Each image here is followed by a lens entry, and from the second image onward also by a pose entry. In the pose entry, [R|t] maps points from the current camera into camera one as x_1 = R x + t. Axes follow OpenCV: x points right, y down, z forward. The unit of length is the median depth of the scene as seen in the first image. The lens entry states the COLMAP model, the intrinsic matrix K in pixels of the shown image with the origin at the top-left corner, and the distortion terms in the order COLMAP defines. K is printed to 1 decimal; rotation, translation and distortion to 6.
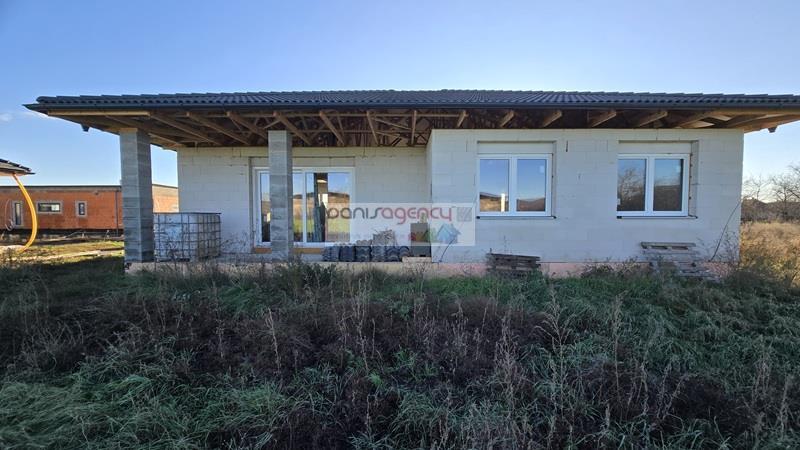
lens RADIAL K [[325.2, 0, 398.2], [0, 325.2, 229.1], [0, 0, 1]] dist [-0.000855, -0.000067]
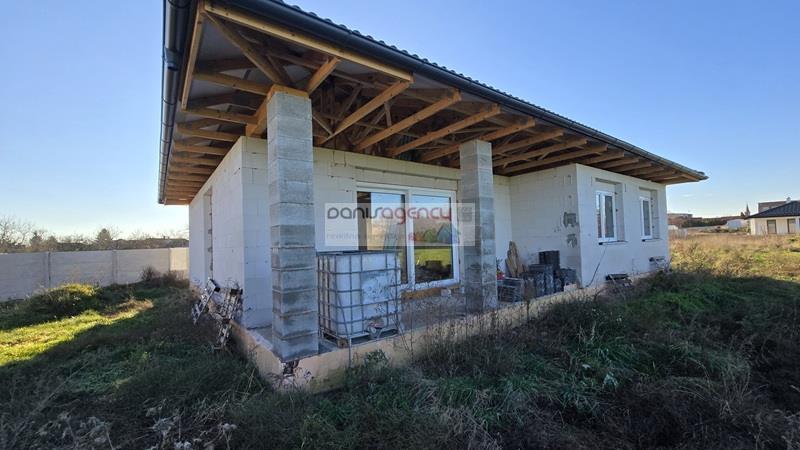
lens RADIAL K [[325.2, 0, 398.2], [0, 325.2, 229.1], [0, 0, 1]] dist [-0.000855, -0.000067]
pose [[0.795414, -0.004792, 0.606048, -0.995394], [0.050889, 0.996965, -0.058908, -0.054518], [-0.603927, 0.077697, 0.793244, 0.512365]]
